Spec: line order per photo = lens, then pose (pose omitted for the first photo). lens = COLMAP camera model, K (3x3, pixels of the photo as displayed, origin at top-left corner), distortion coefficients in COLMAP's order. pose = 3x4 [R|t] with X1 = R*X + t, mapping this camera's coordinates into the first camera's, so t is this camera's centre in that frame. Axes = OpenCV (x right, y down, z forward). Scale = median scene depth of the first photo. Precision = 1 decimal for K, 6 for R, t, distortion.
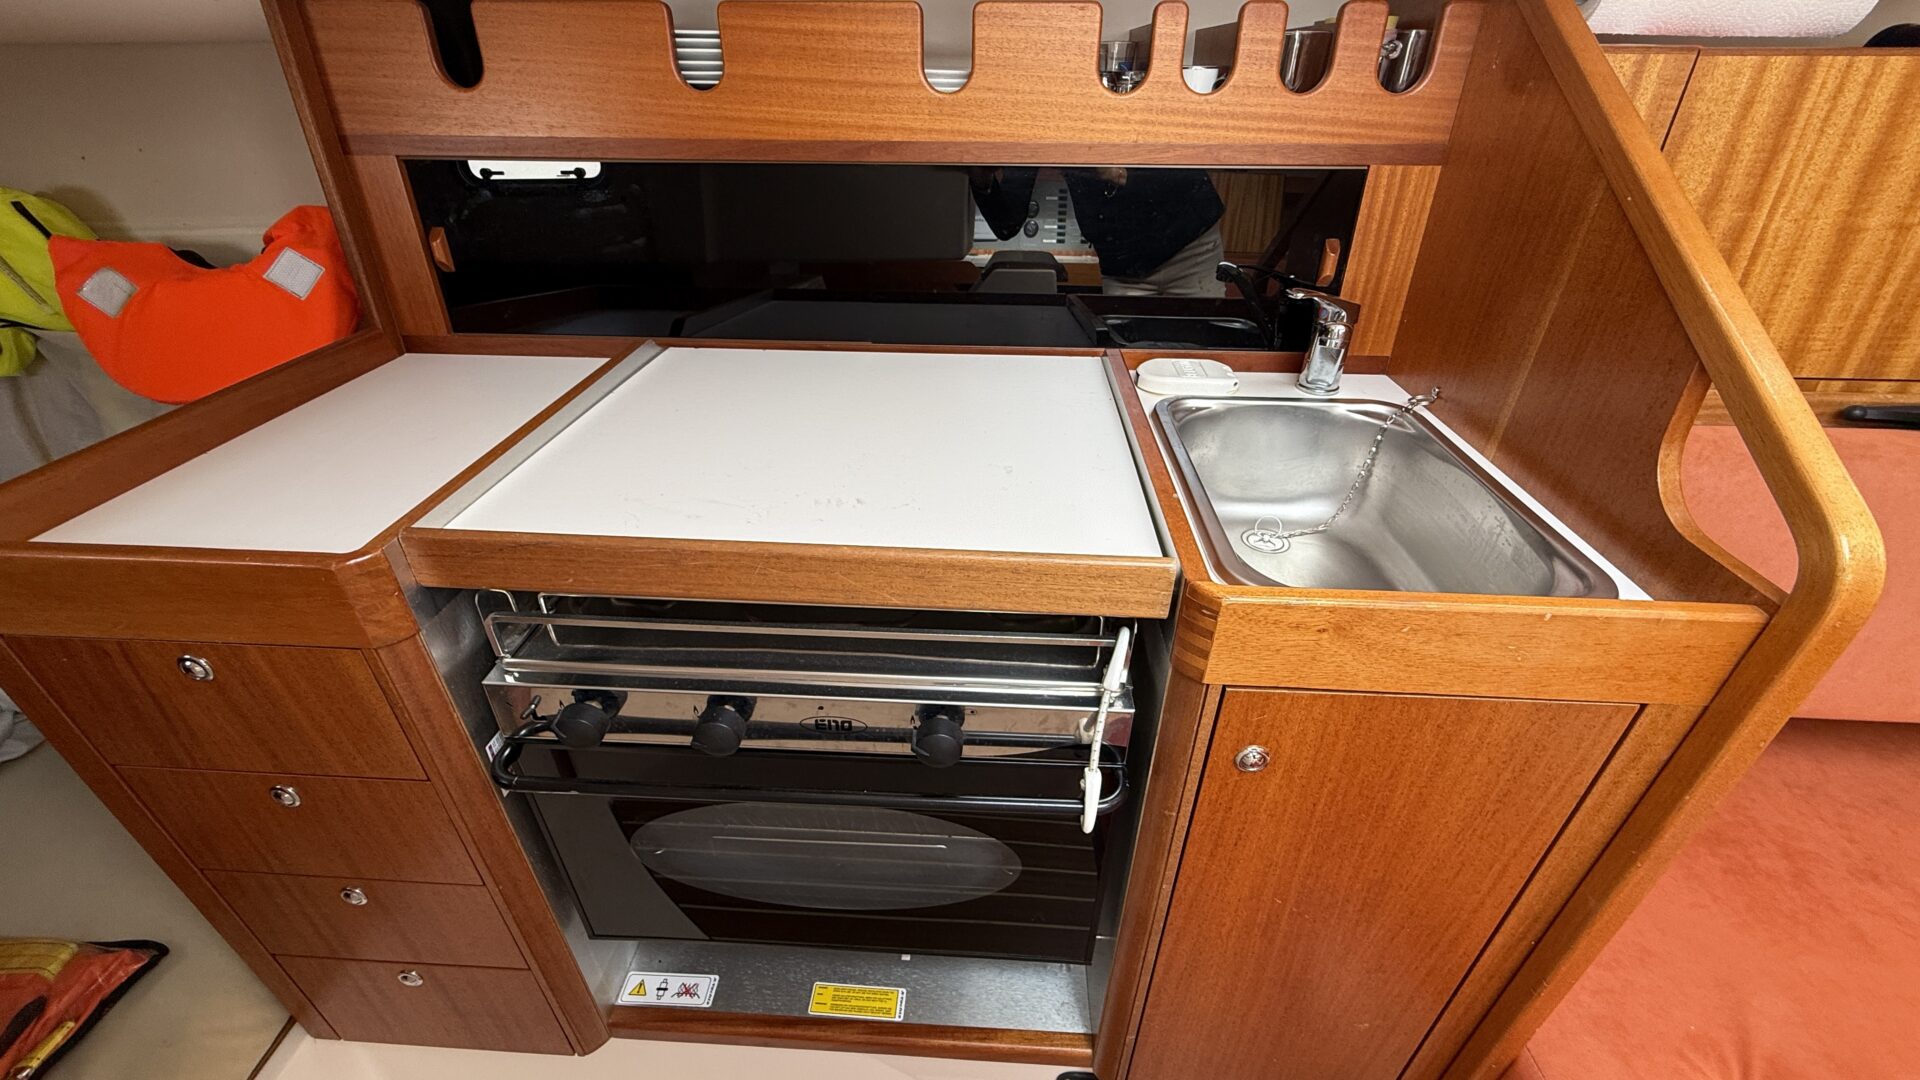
lens RADIAL K [[768.0, 0, 963.6], [0, 768.0, 538.4], [0, 0, 1]] dist [0.000842, -0.000022]
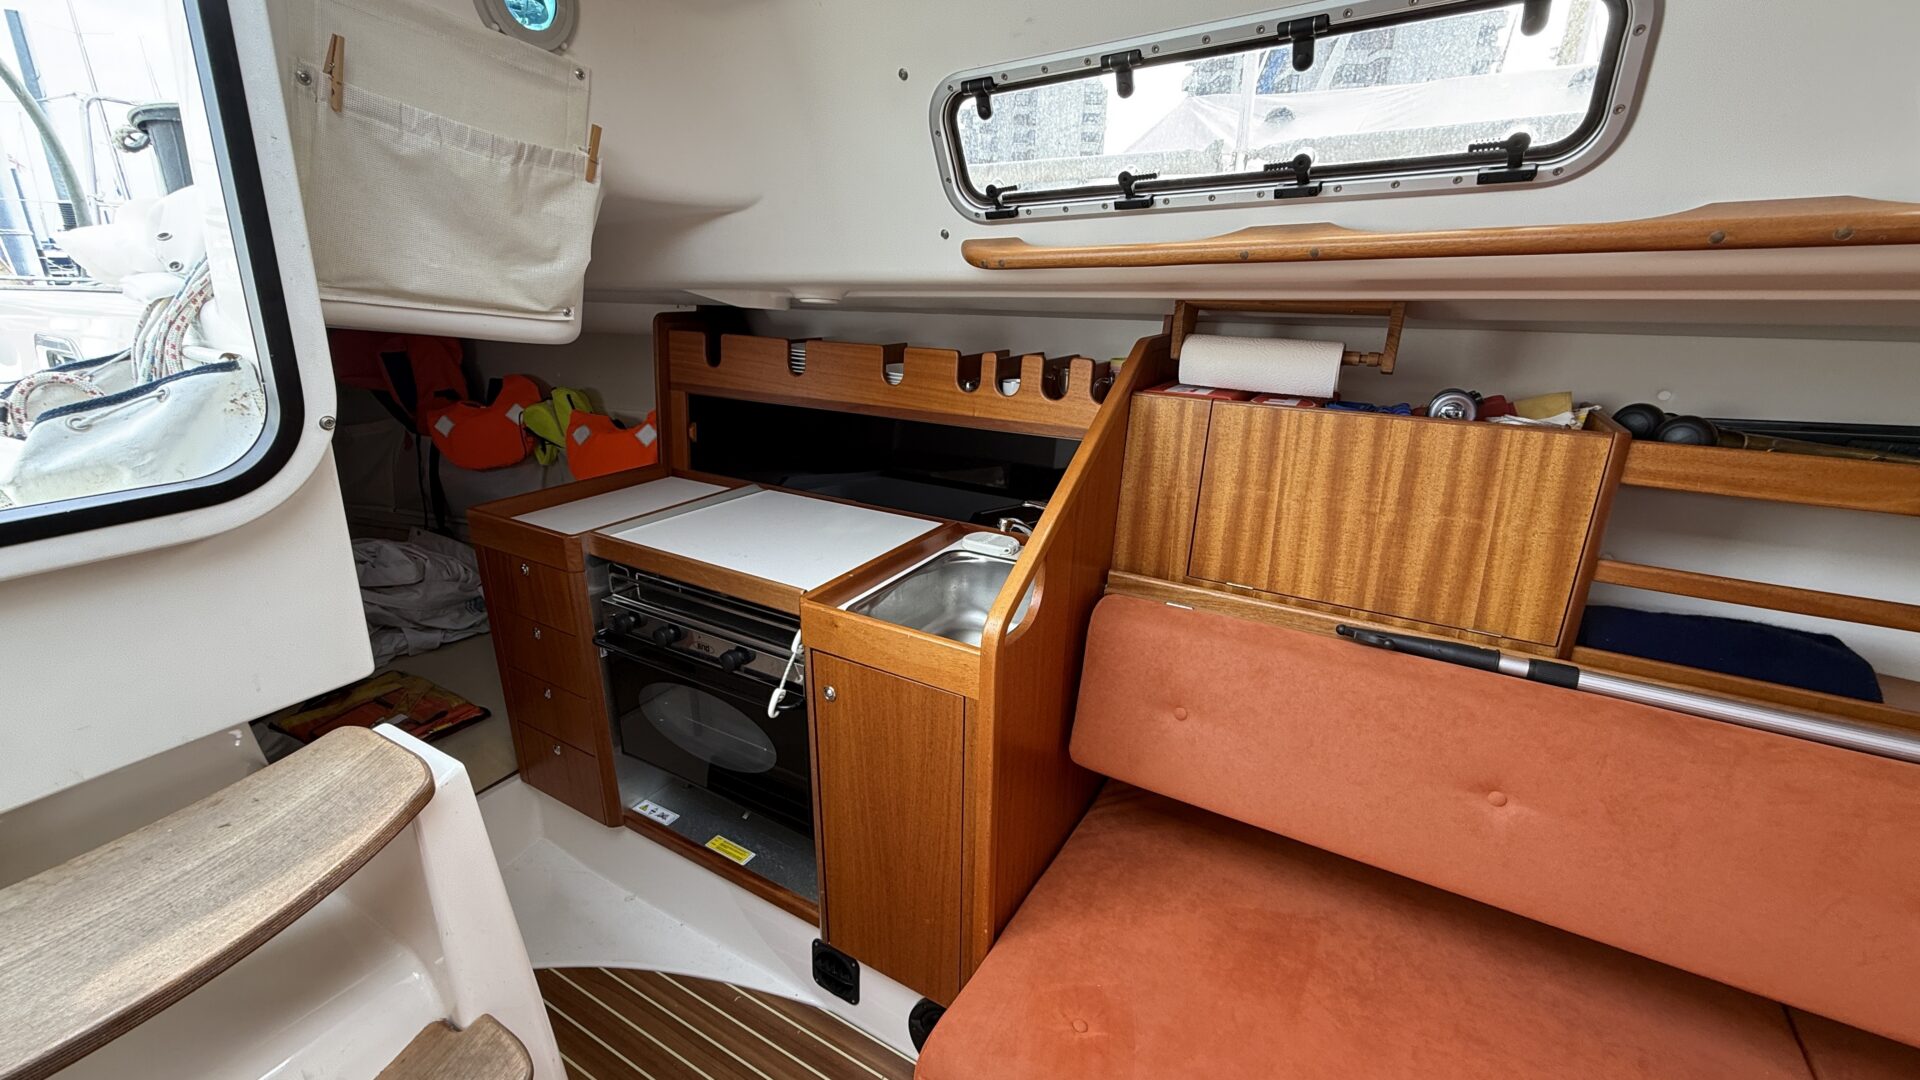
lens RADIAL K [[768.0, 0, 953.4], [0, 768.0, 542.0], [0, 0, 1]] dist [0.000842, -0.000022]
pose [[0.891333, 0.157338, -0.425172, 1.019115], [-0.250602, 0.952530, -0.172873, 0.110820], [0.377790, 0.260636, 0.888450, -0.595929]]
